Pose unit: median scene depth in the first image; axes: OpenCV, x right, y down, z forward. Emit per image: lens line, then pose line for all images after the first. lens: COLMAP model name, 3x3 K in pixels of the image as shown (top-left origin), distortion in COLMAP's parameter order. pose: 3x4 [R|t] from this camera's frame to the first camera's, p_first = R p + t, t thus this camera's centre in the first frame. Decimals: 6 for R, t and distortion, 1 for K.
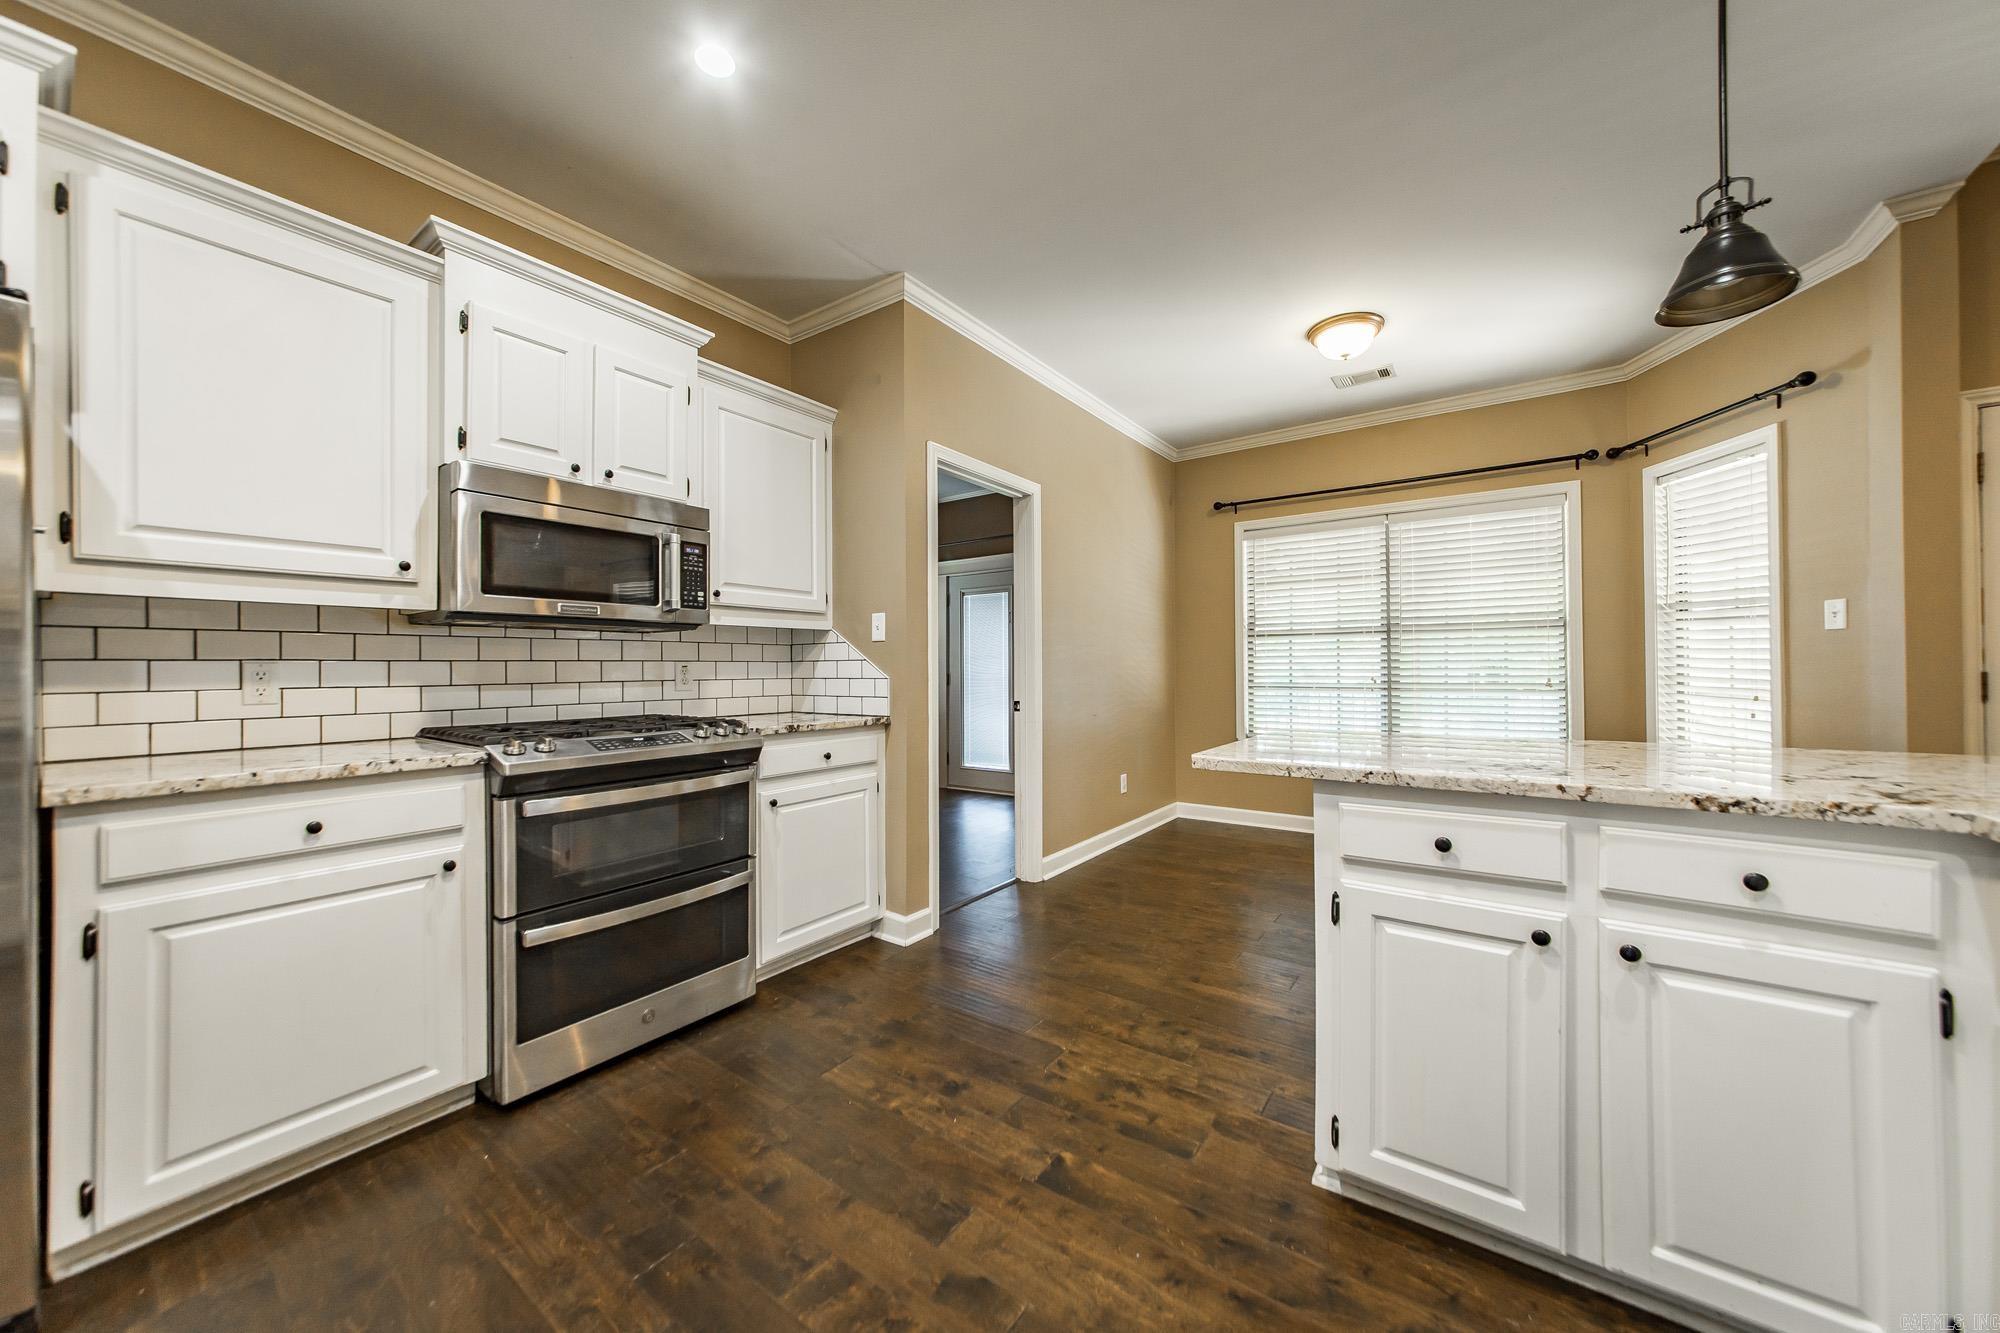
lens RADIAL K [[697.1, 0, 1001.1], [0, 697.1, 666.9], [0, 0, 1]] dist [0.000305, 0.000126]
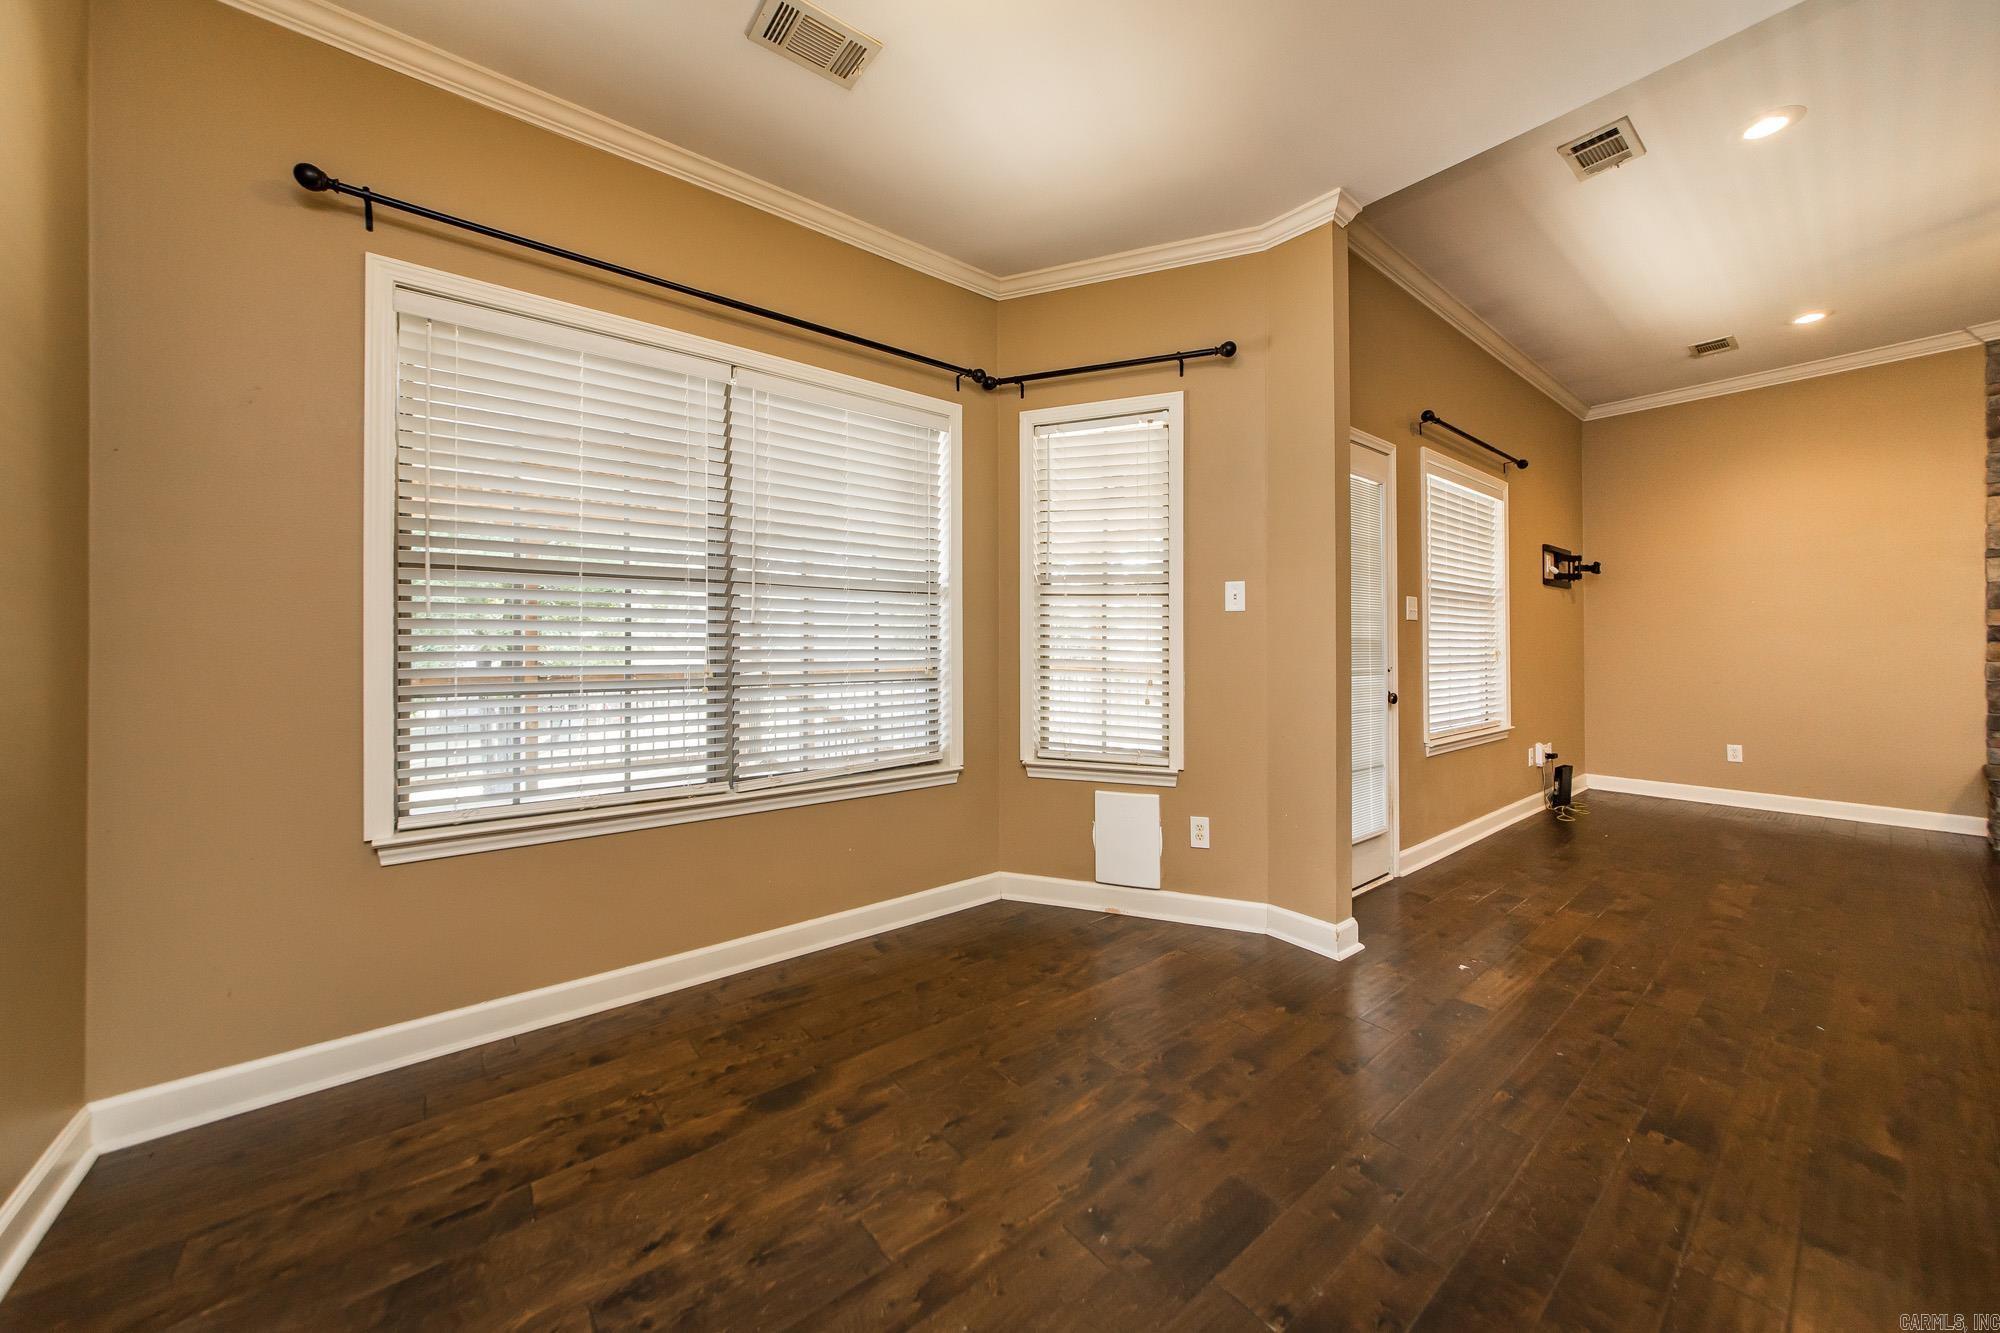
lens RADIAL K [[697.1, 0, 983.9], [0, 697.1, 654.4], [0, 0, 1]] dist [0.000305, 0.000126]
pose [[0.299043, -0.006595, 0.954217, 0.108303], [-0.009482, 0.999906, 0.009882, -0.000651], [-0.954193, -0.012003, 0.298952, 0.790242]]
